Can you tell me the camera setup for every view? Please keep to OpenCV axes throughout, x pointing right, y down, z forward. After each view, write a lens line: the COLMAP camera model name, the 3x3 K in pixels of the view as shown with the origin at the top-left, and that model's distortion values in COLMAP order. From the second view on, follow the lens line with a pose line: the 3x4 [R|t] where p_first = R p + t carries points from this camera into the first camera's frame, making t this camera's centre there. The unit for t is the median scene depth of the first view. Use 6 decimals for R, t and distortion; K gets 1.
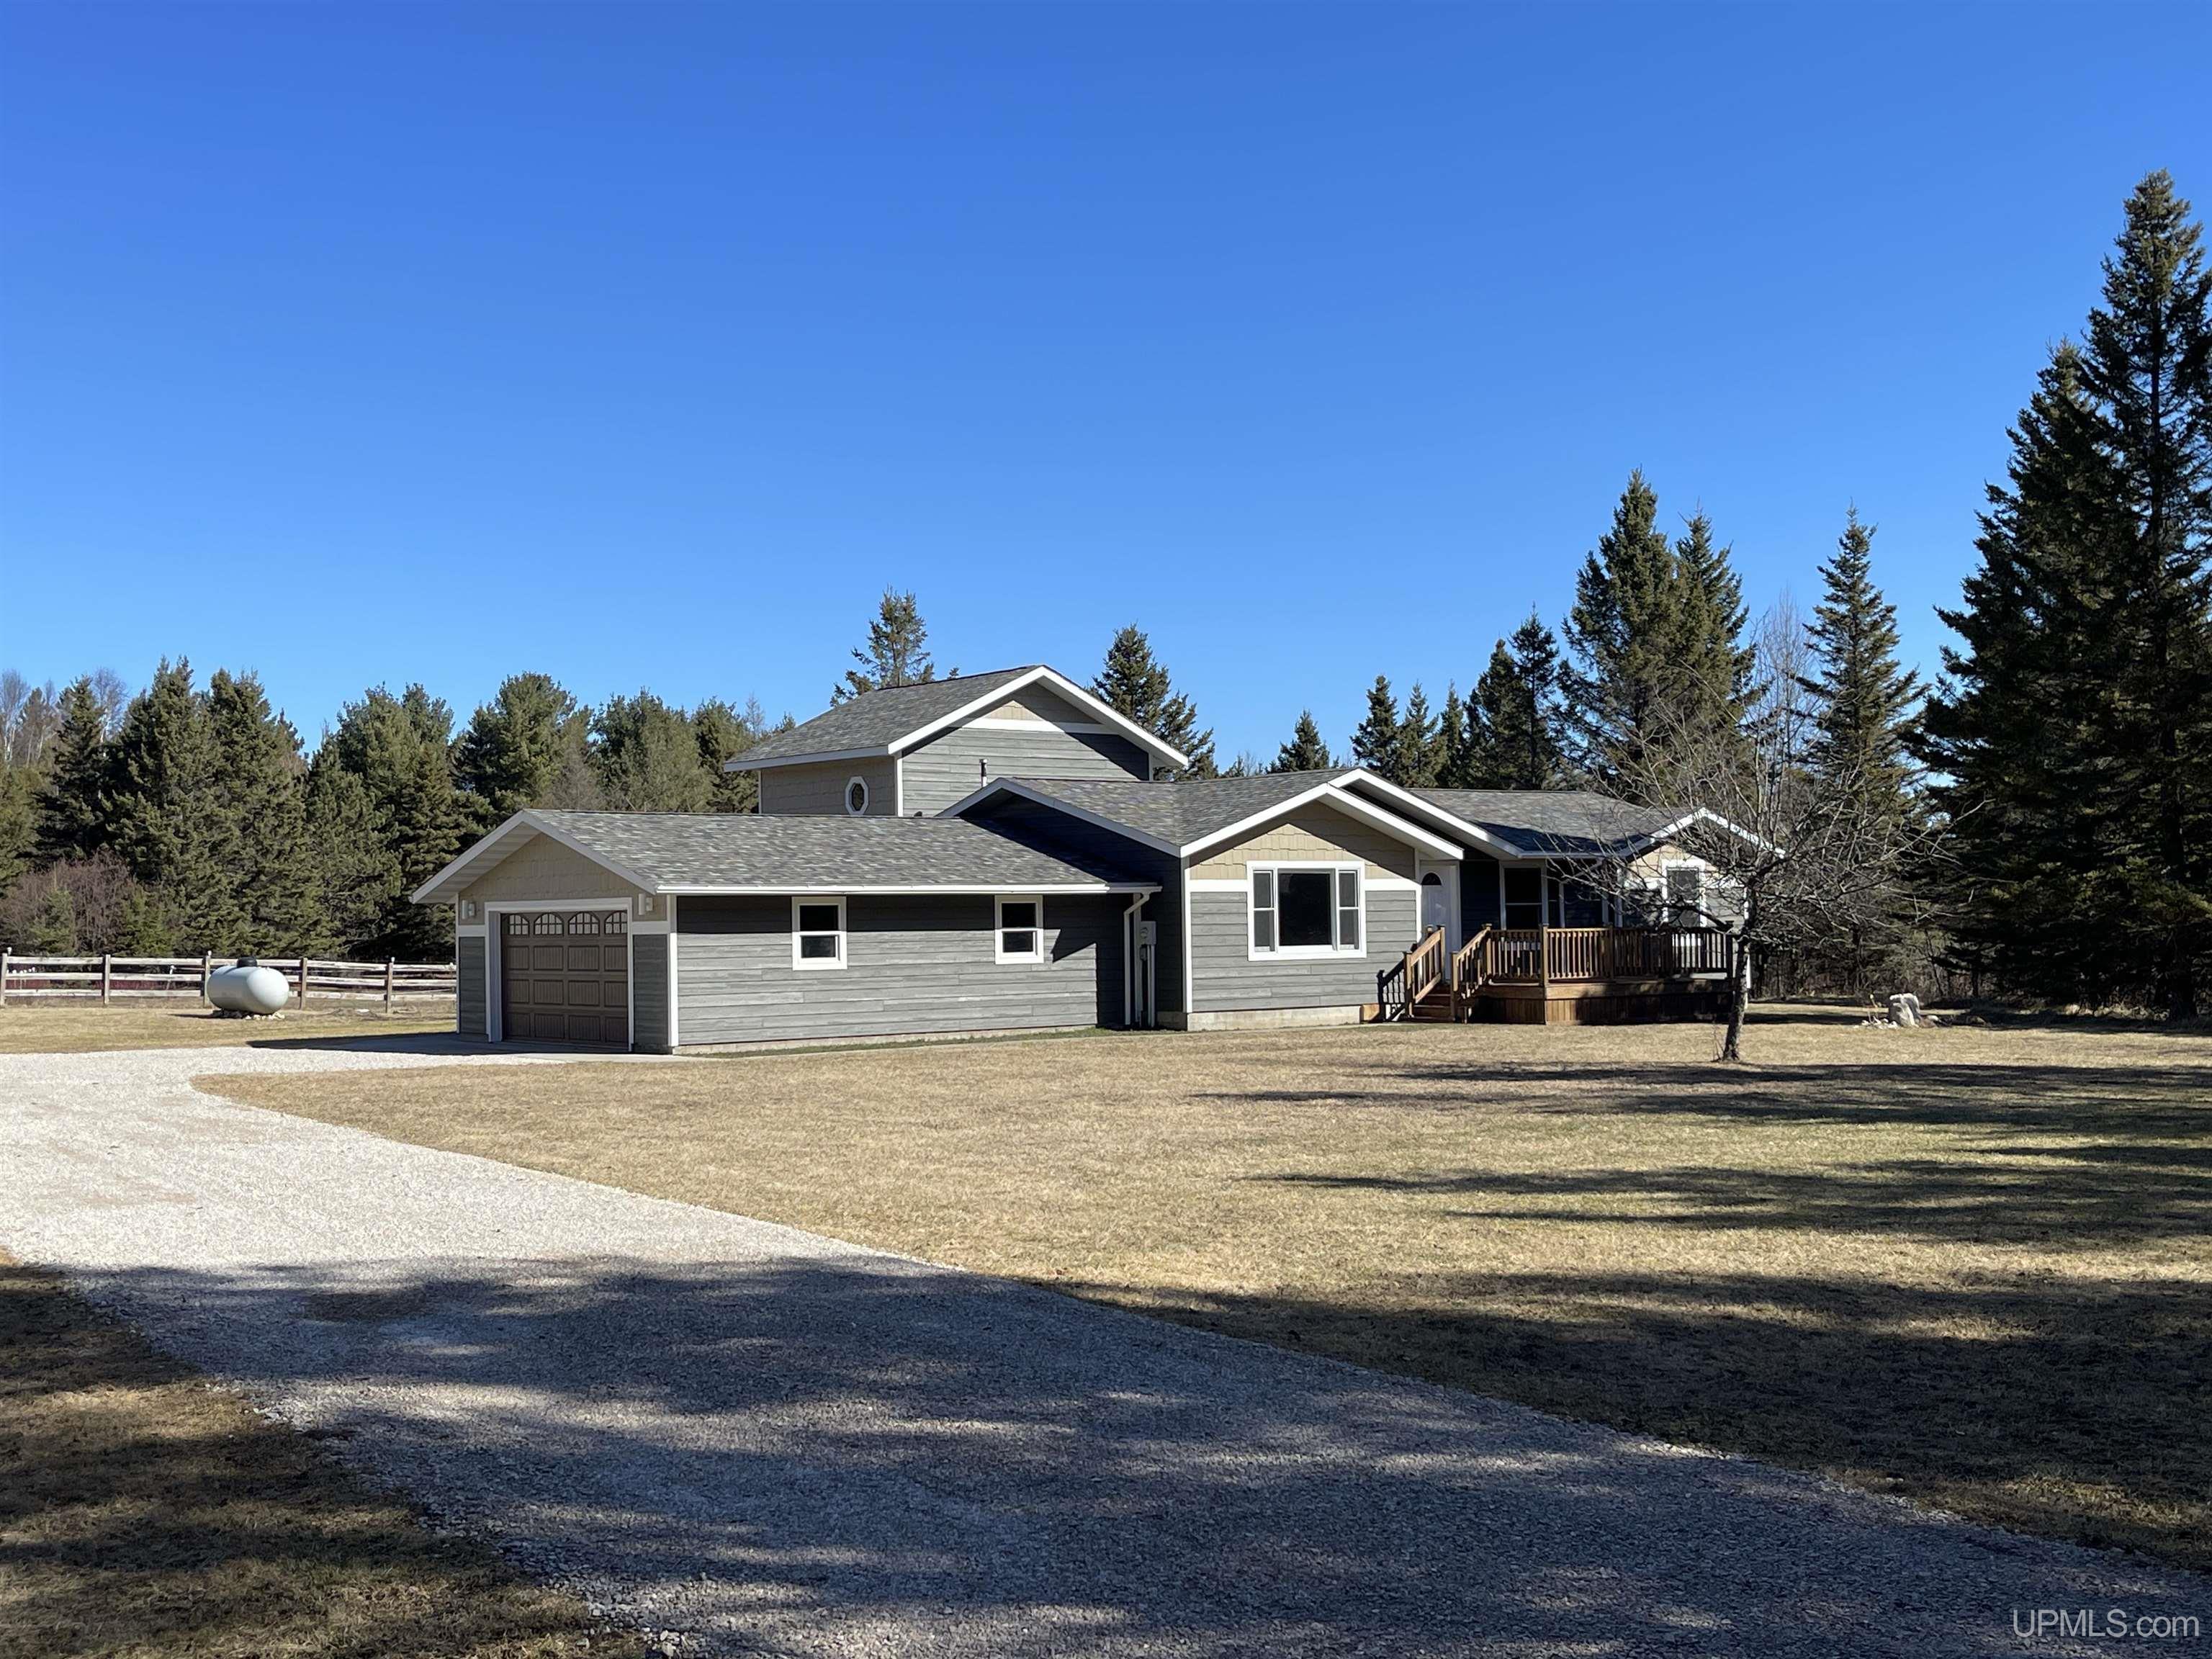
lens RADIAL K [[2465.6, 0, 1106.0], [0, 2465.6, 829.5], [0, 0, 1]] dist [-0.010197, -0.008607]
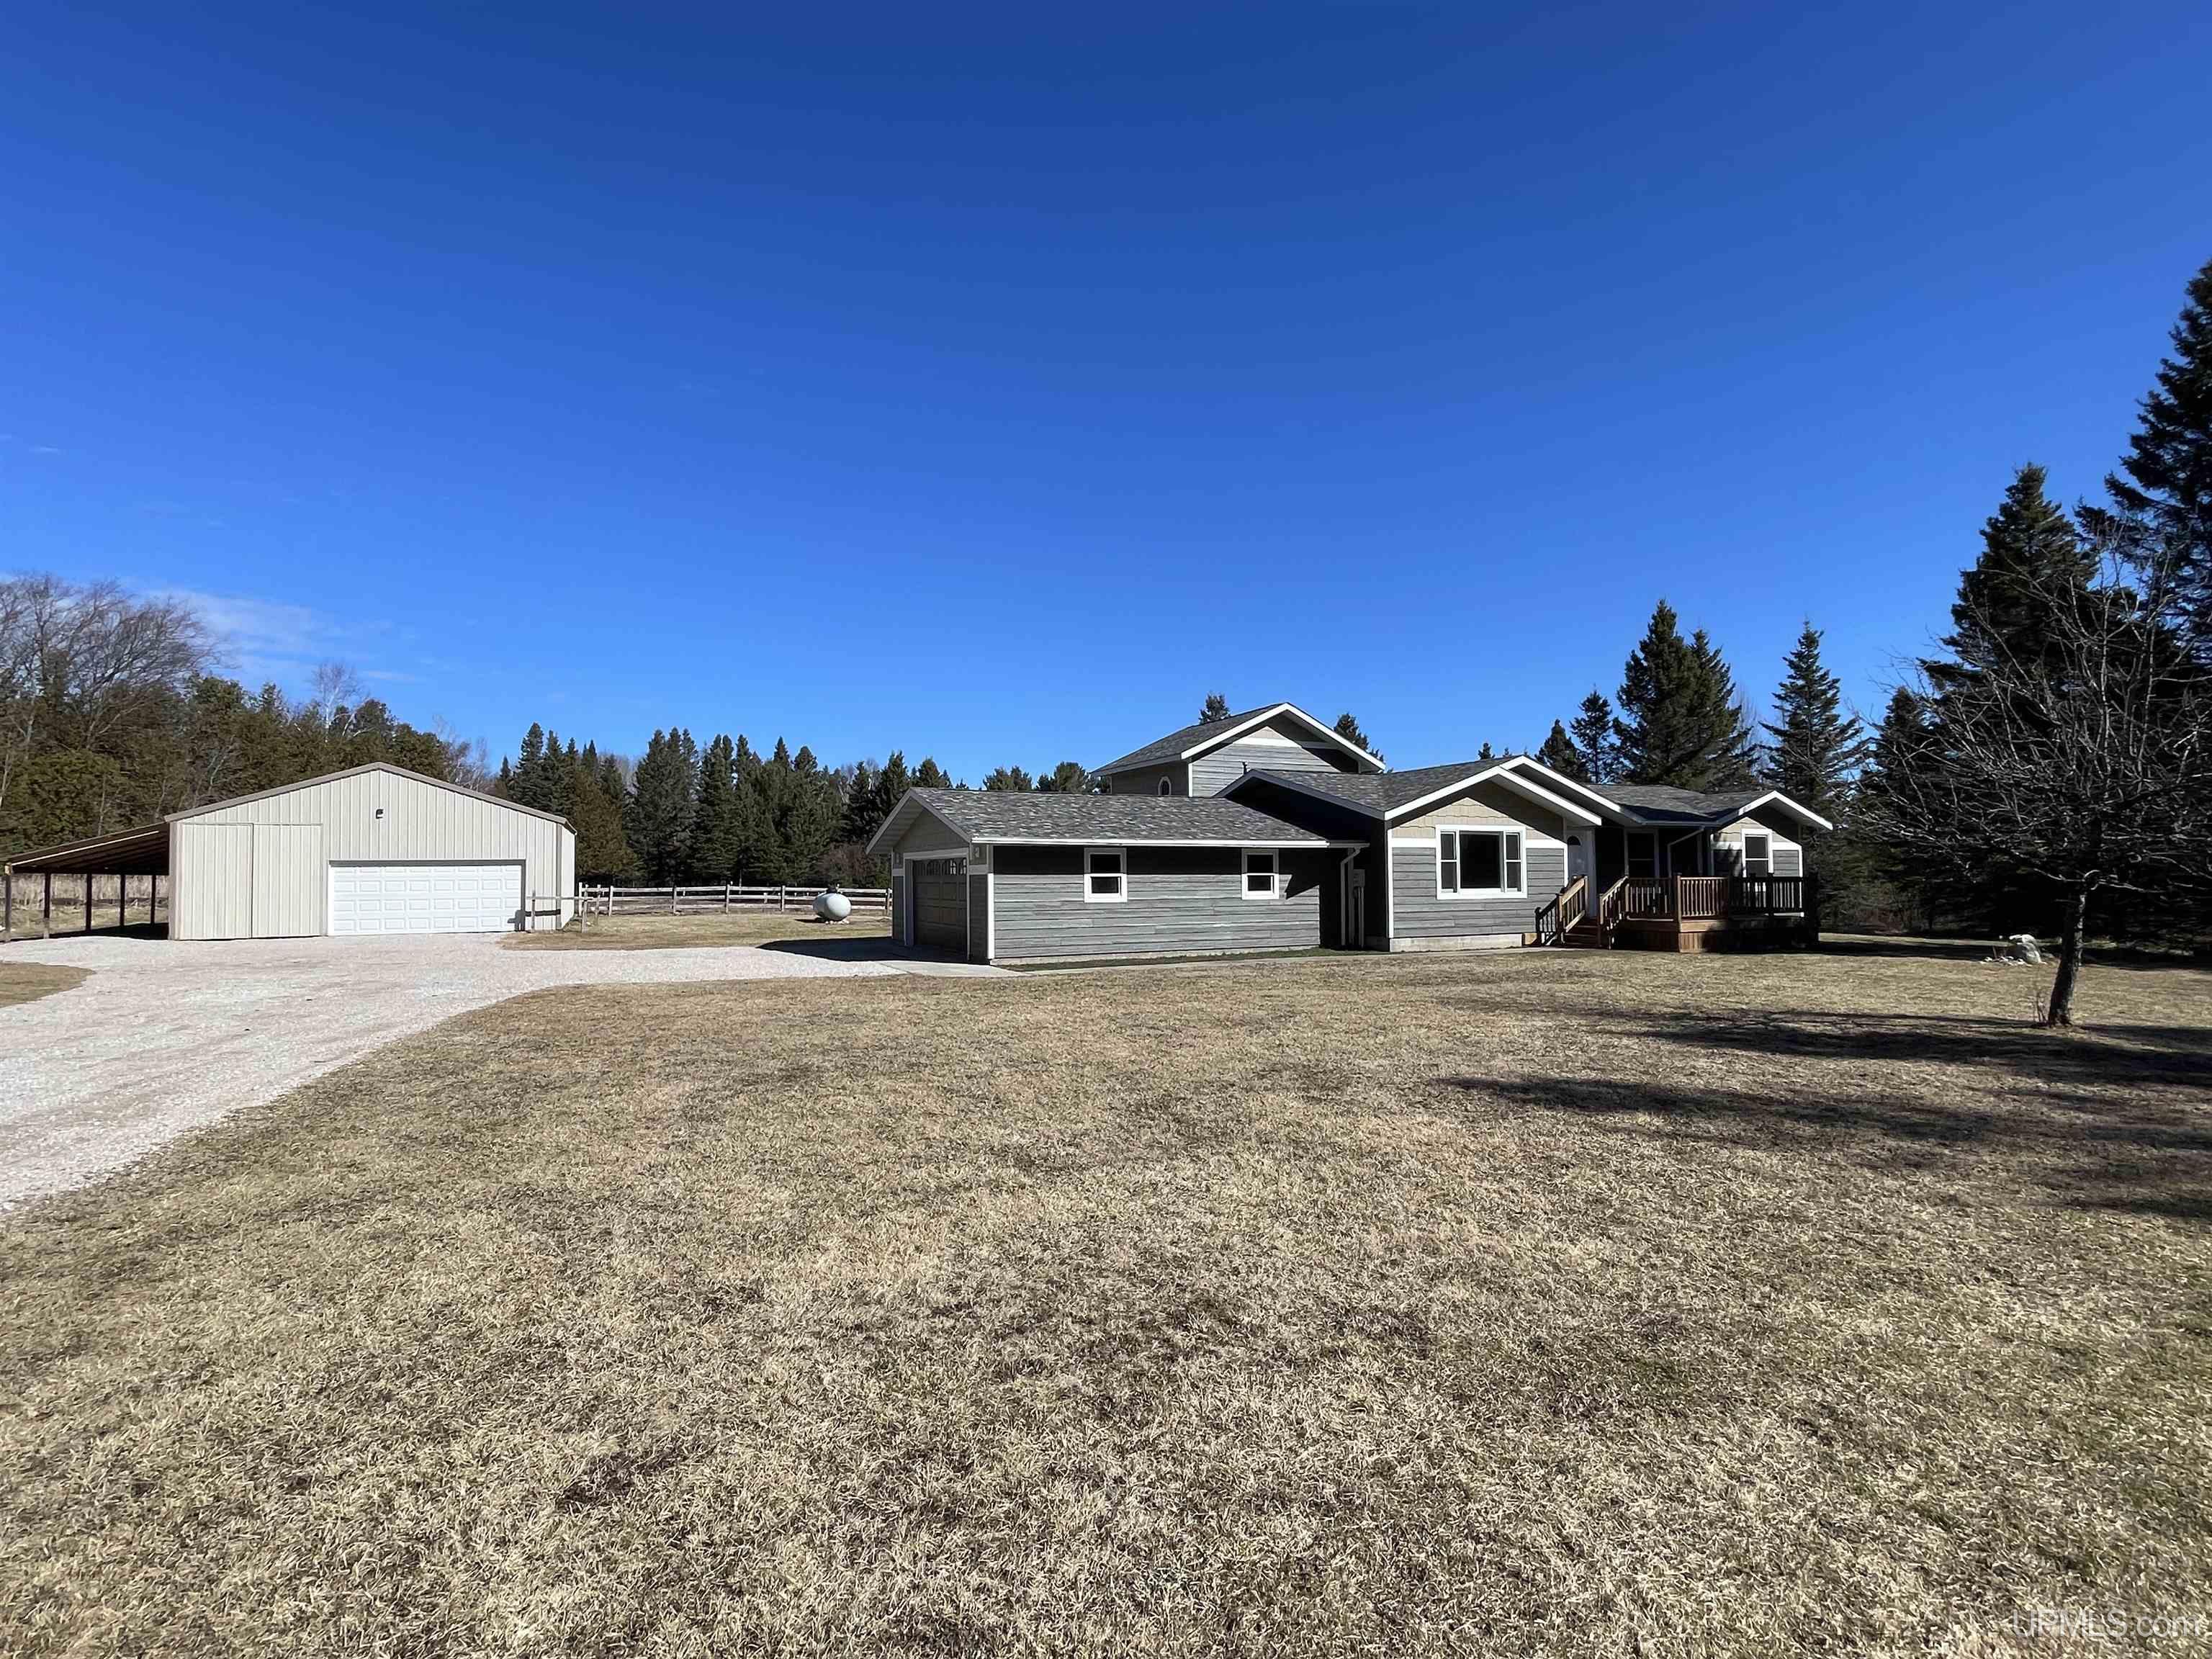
lens RADIAL K [[999.1, 0, 1106.0], [0, 999.1, 829.5], [0, 0, 1]] dist [0.000232, -0.000131]
pose [[0.974796, -0.001503, -0.223095, 0.003885], [-0.000387, 0.999964, -0.008427, 0.019631], [0.223100, 0.008301, 0.974760, 0.422274]]
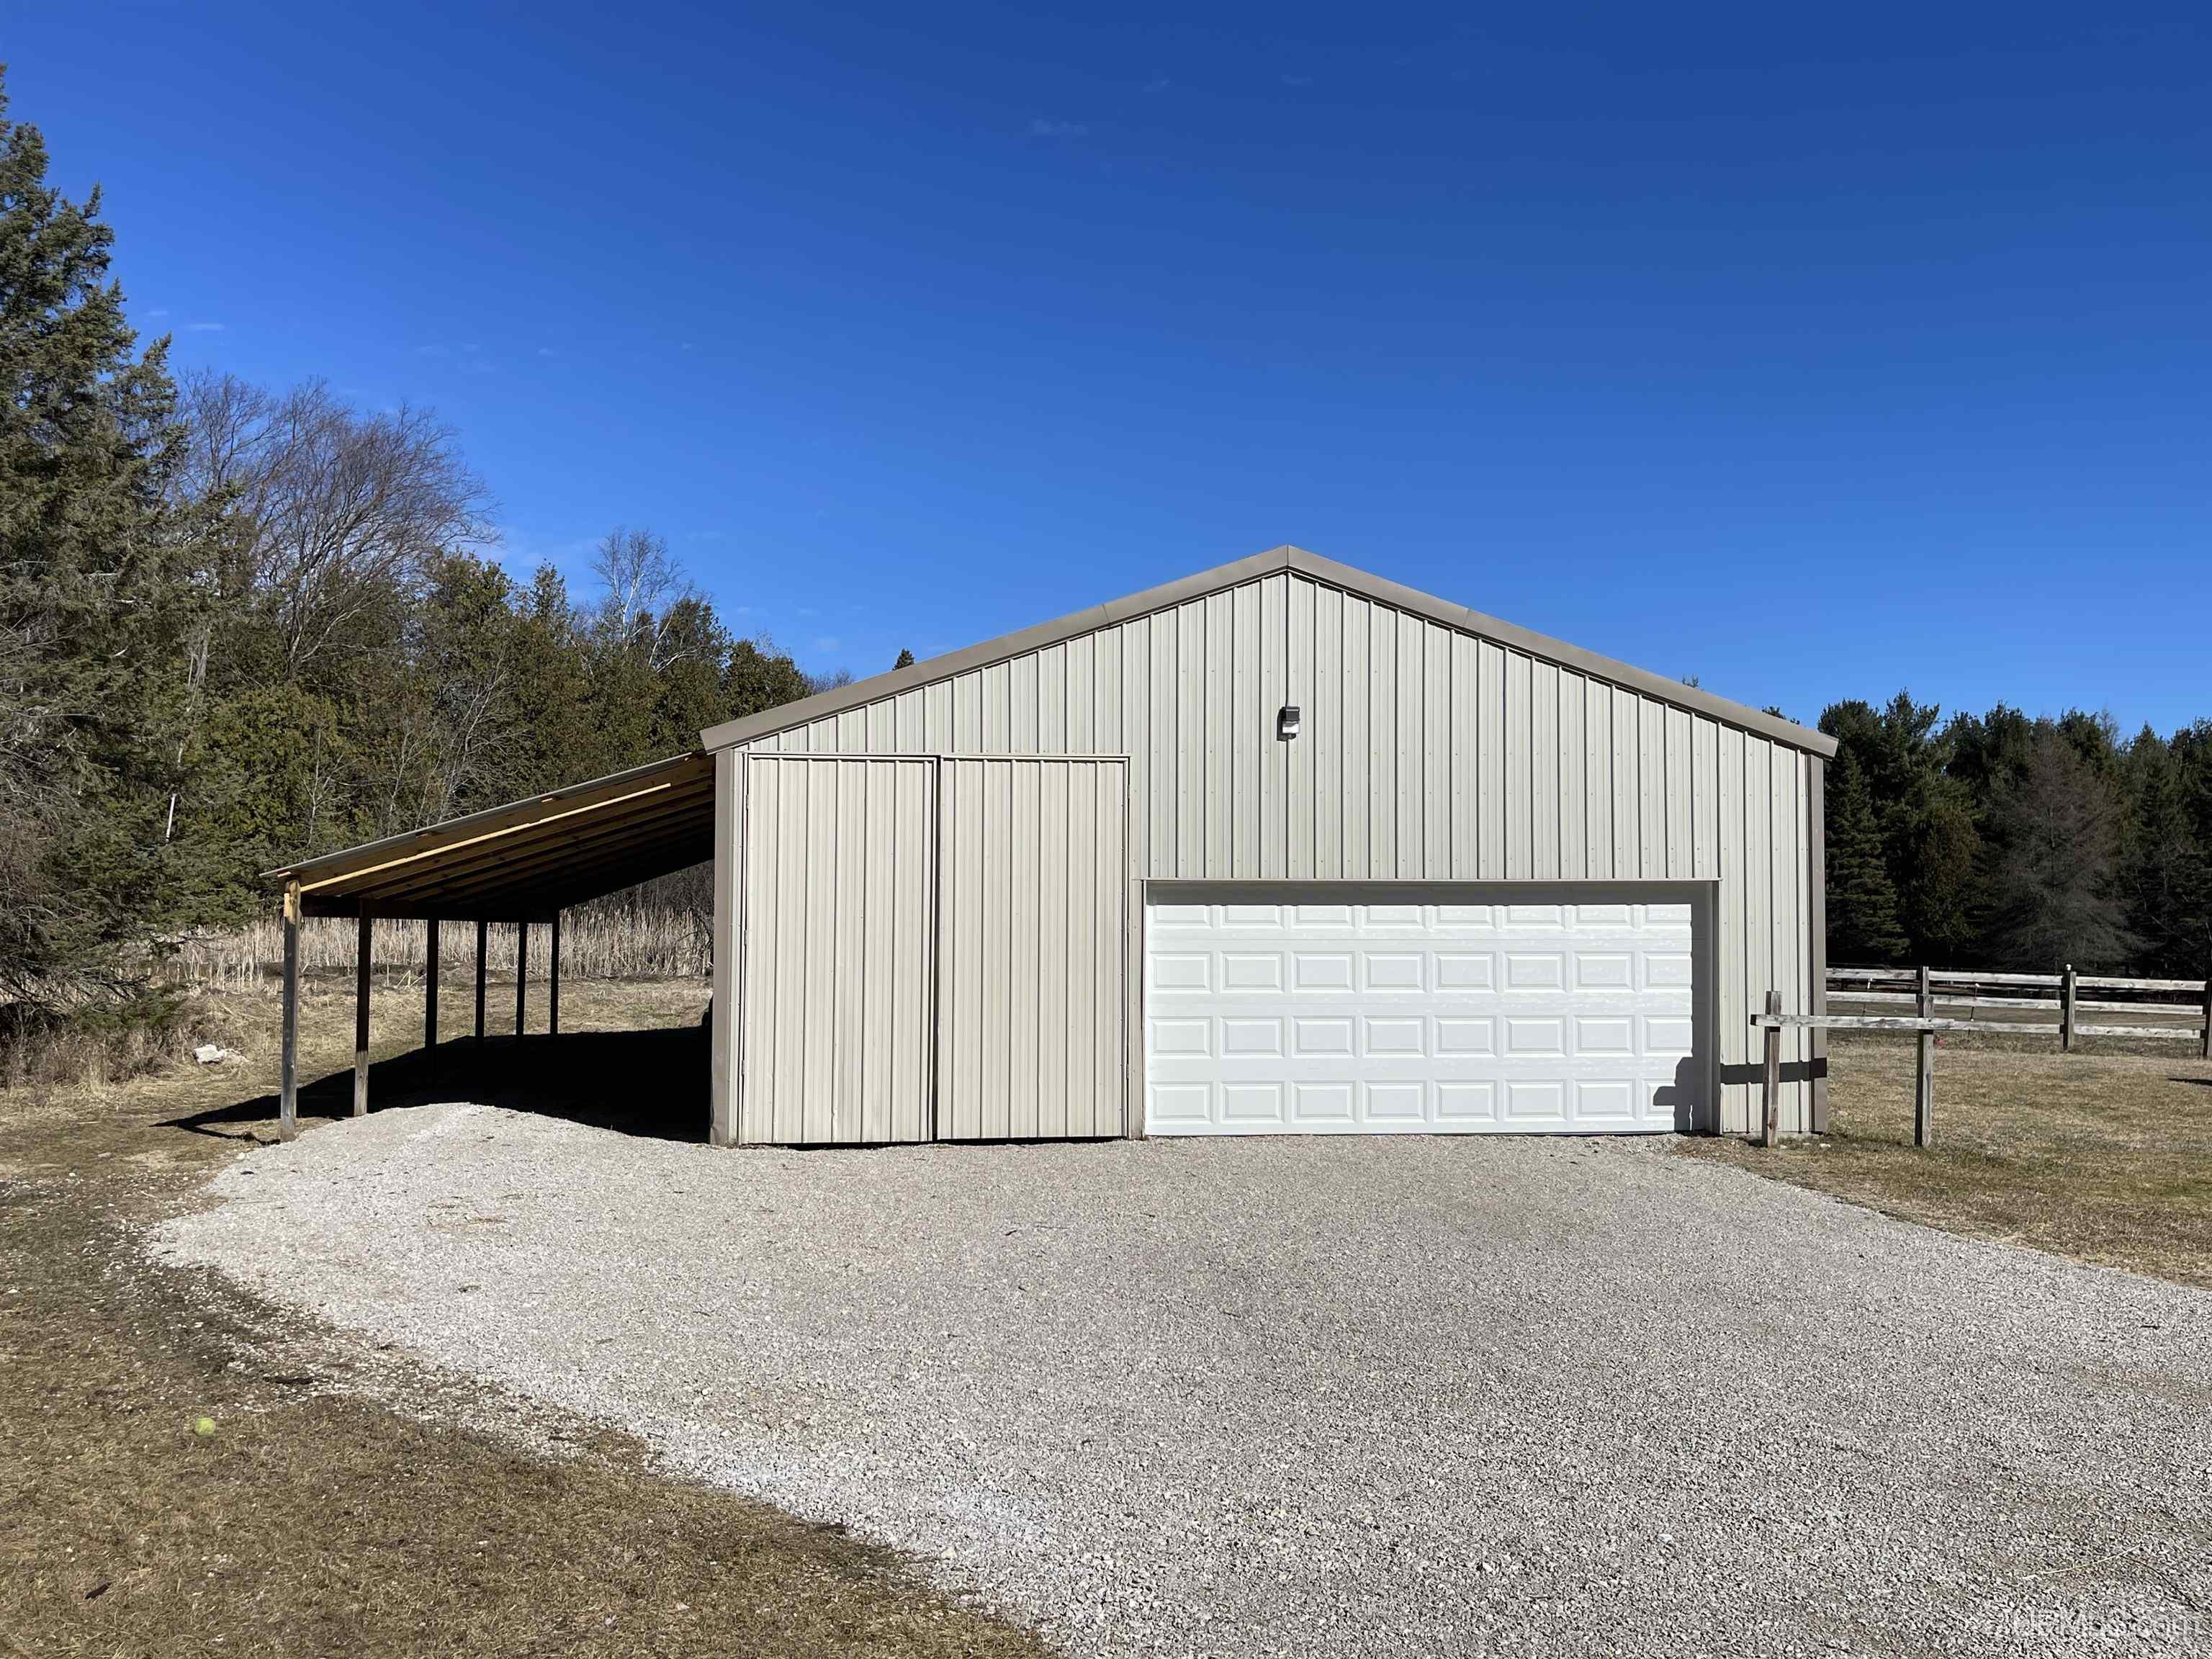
lens RADIAL K [[1617.4, 0, 1106.0], [0, 1617.4, 829.5], [0, 0, 1]] dist [0.002733, 0.000054]
pose [[0.870779, -0.011147, -0.491547, -0.550107], [0.000238, 0.999752, -0.022250, 0.032828], [0.491674, 0.019258, 0.870566, 0.701376]]
